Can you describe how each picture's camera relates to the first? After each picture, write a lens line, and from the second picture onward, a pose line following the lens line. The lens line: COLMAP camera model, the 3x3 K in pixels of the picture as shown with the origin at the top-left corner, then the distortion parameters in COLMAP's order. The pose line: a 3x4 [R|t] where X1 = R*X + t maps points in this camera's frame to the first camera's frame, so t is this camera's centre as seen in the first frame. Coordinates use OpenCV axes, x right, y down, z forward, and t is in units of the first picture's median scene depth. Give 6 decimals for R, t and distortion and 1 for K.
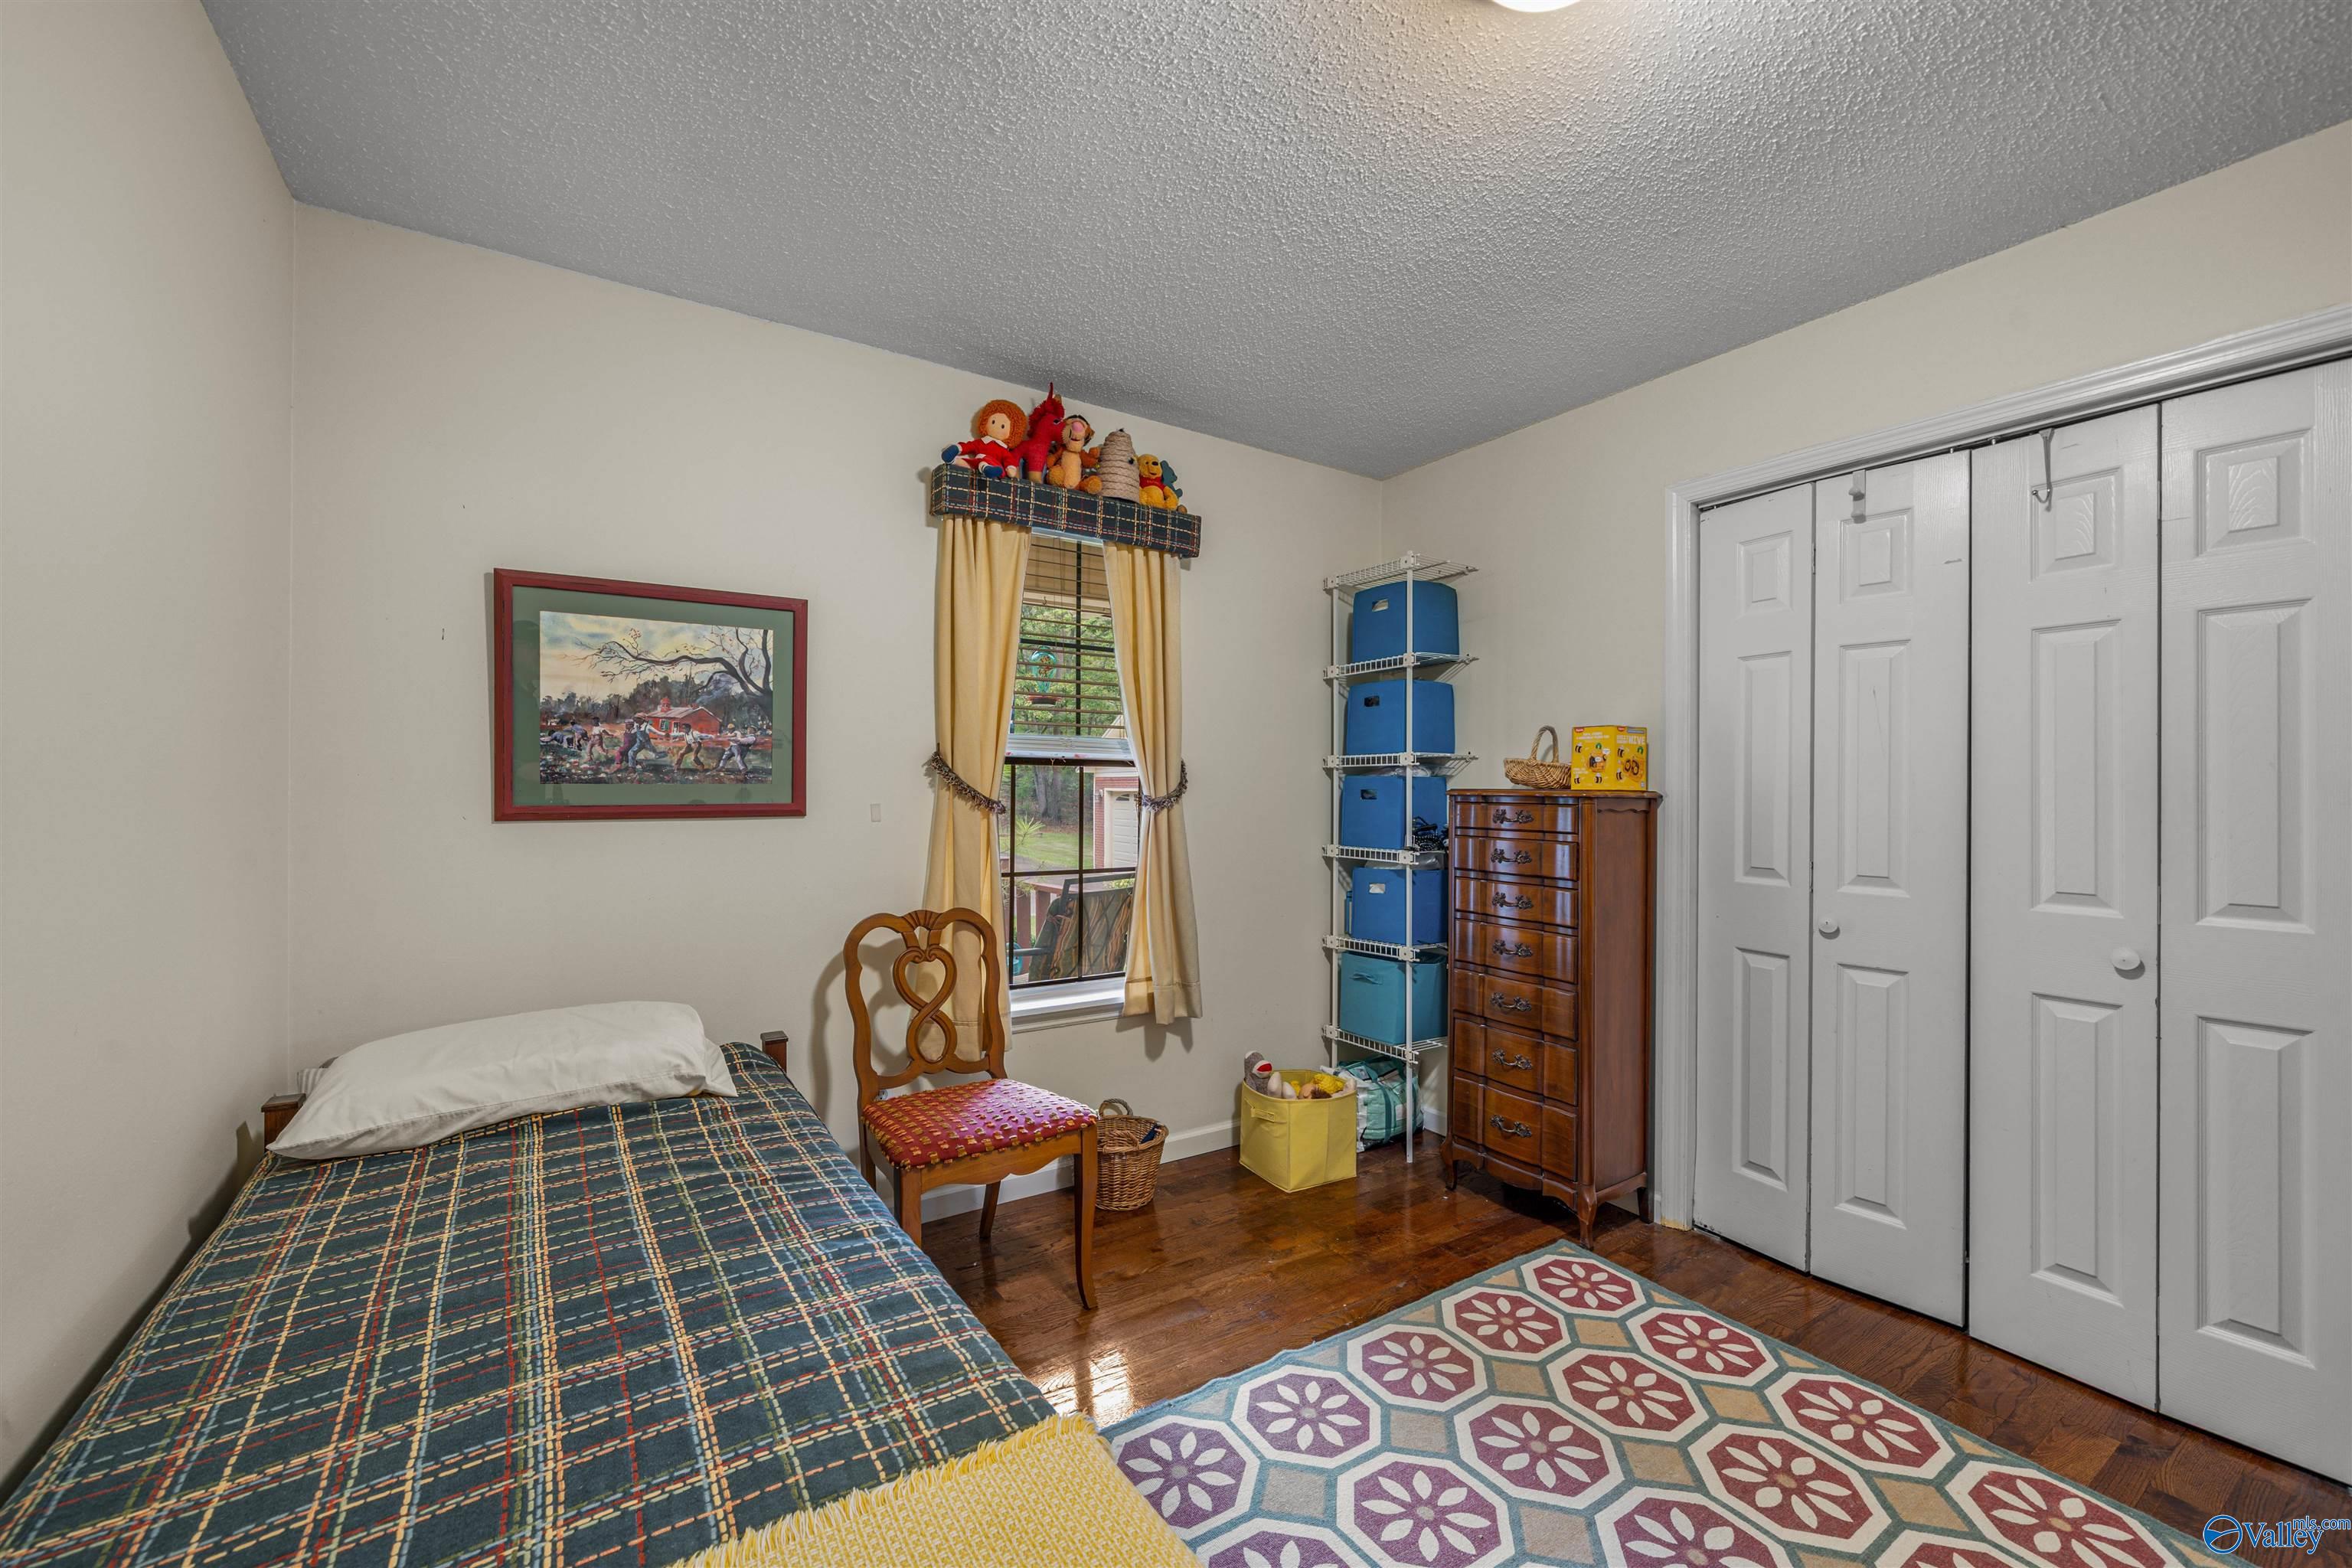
lens RADIAL K [[922.5, 0, 1166.5], [0, 922.5, 792.3], [0, 0, 1]] dist [-0.002409, -0.000258]
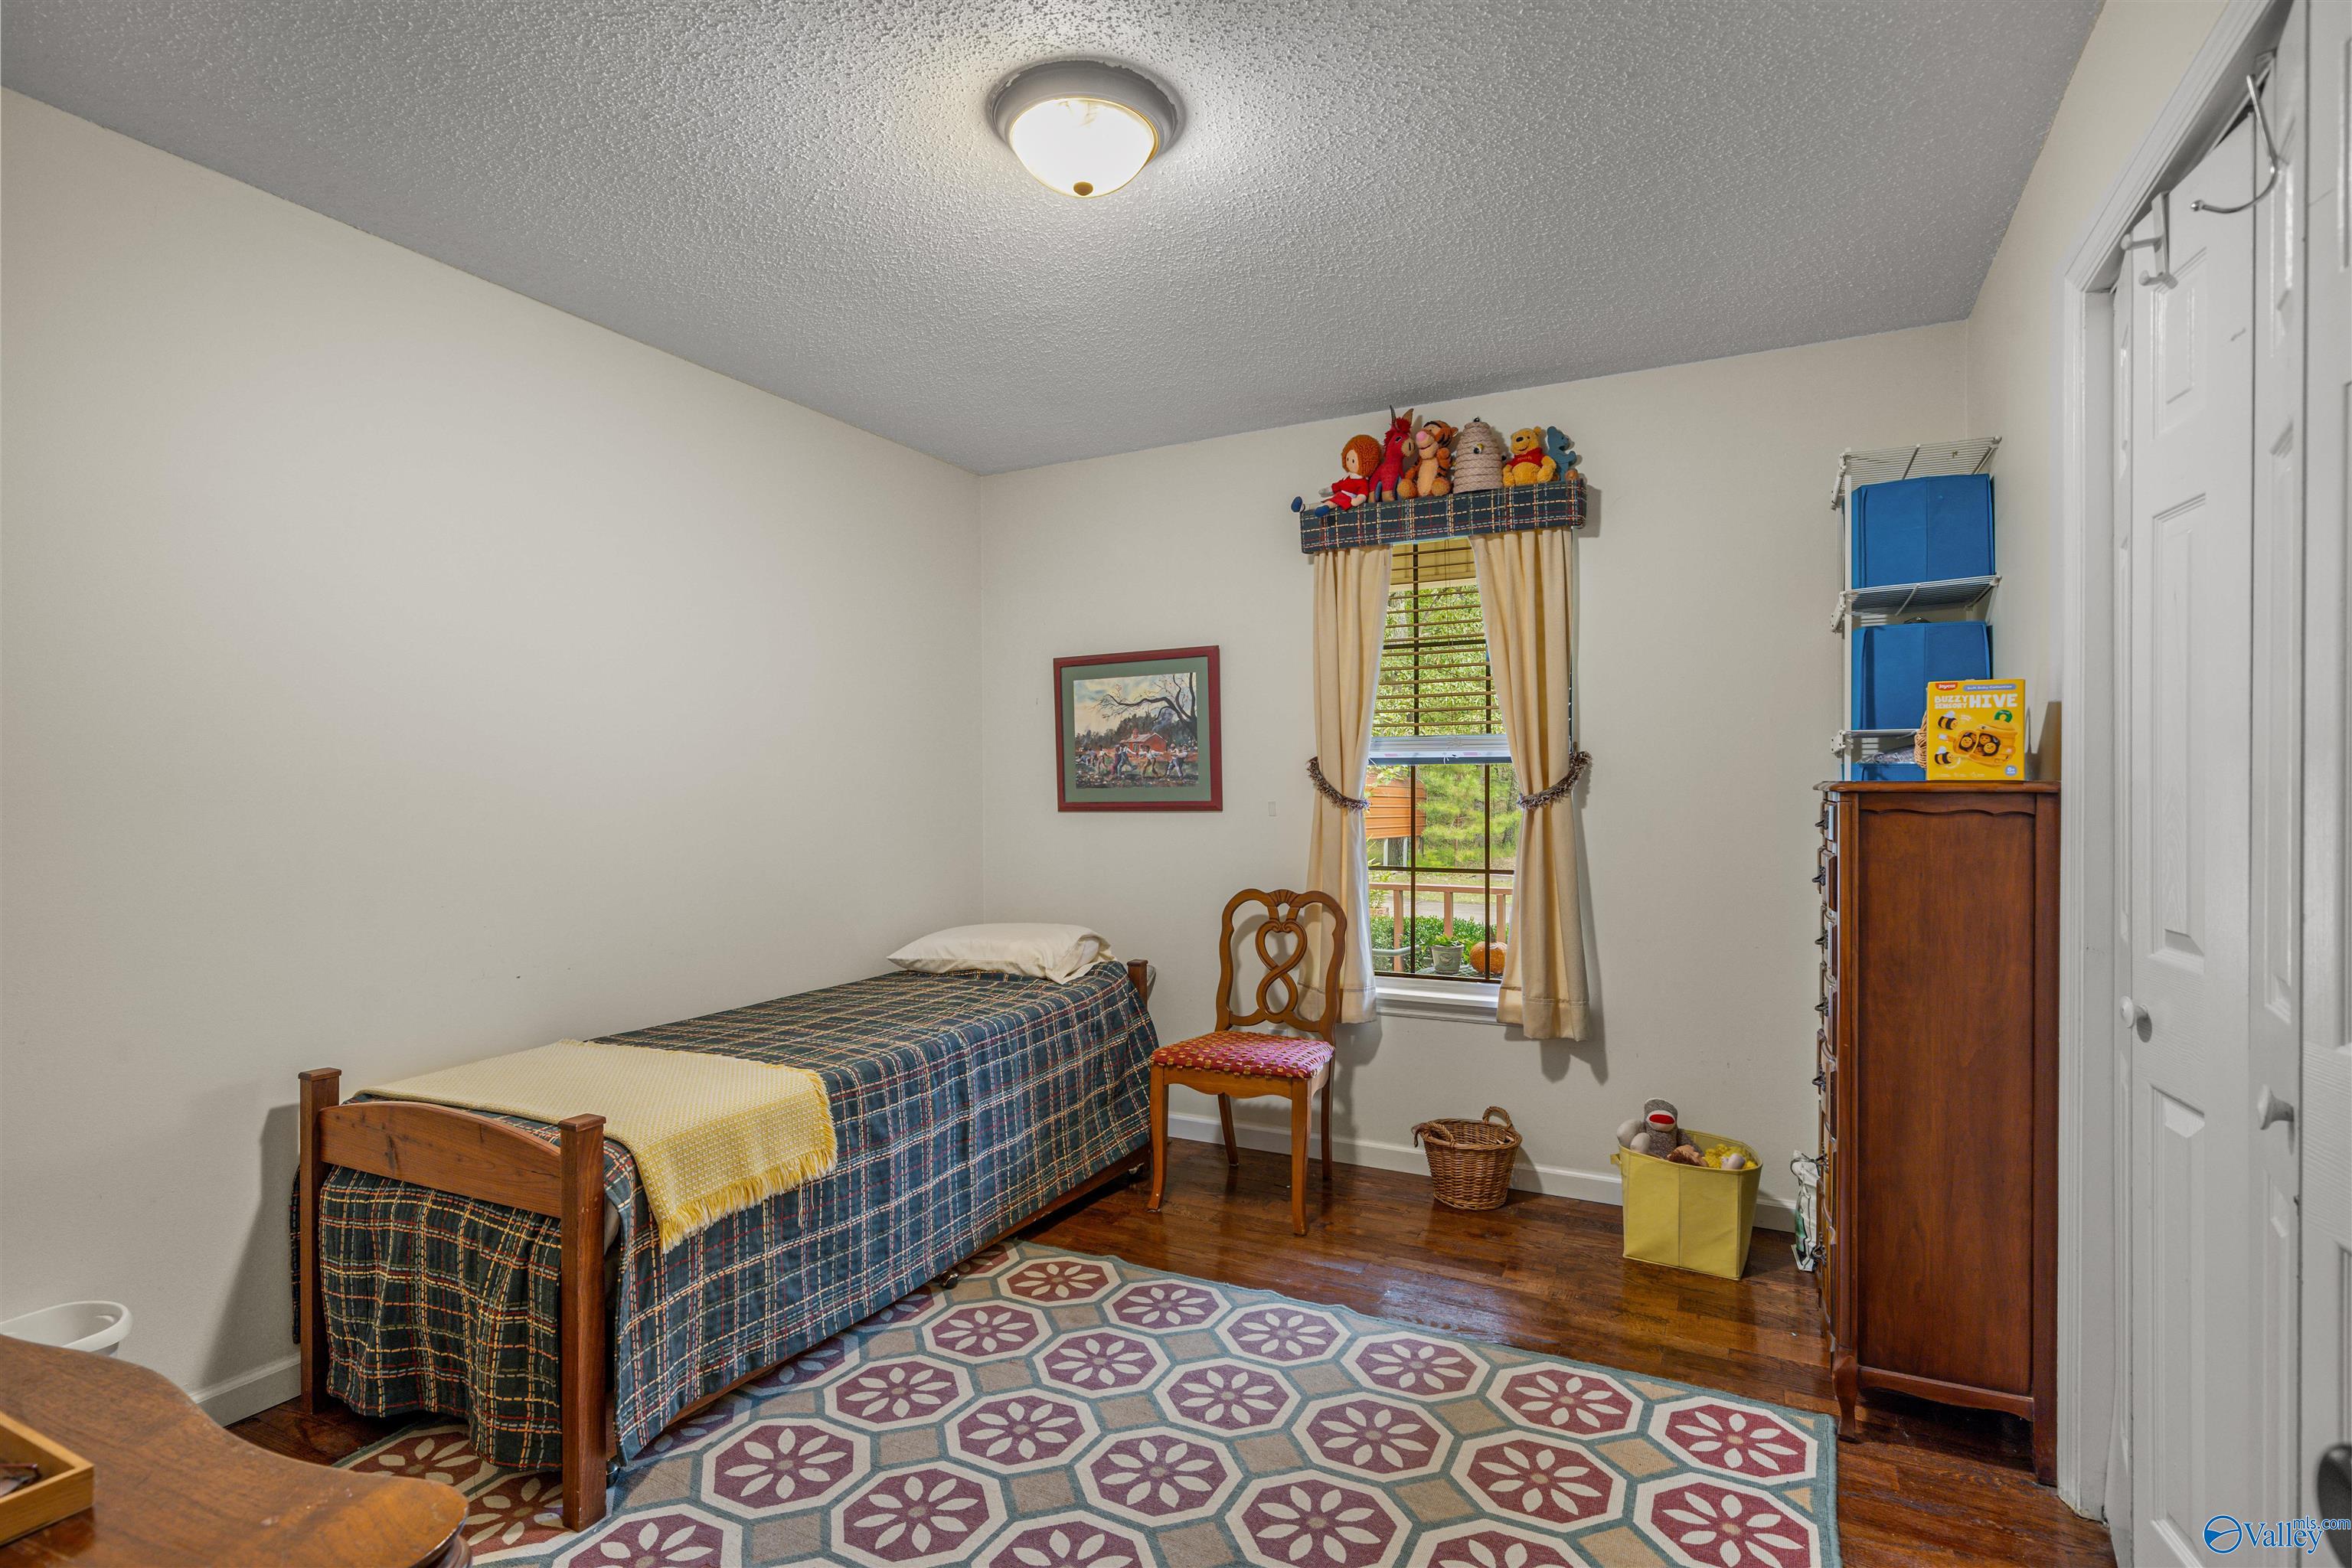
lens RADIAL K [[1138.7, 0, 1178.8], [0, 1138.7, 808.3], [0, 0, 1]] dist [-0.002426, 0.000188]
pose [[0.504509, 0.005659, -0.863388, 1.039957], [0.005840, 0.999933, 0.009966, 0.006141], [0.863387, -0.010070, 0.504442, 0.144972]]
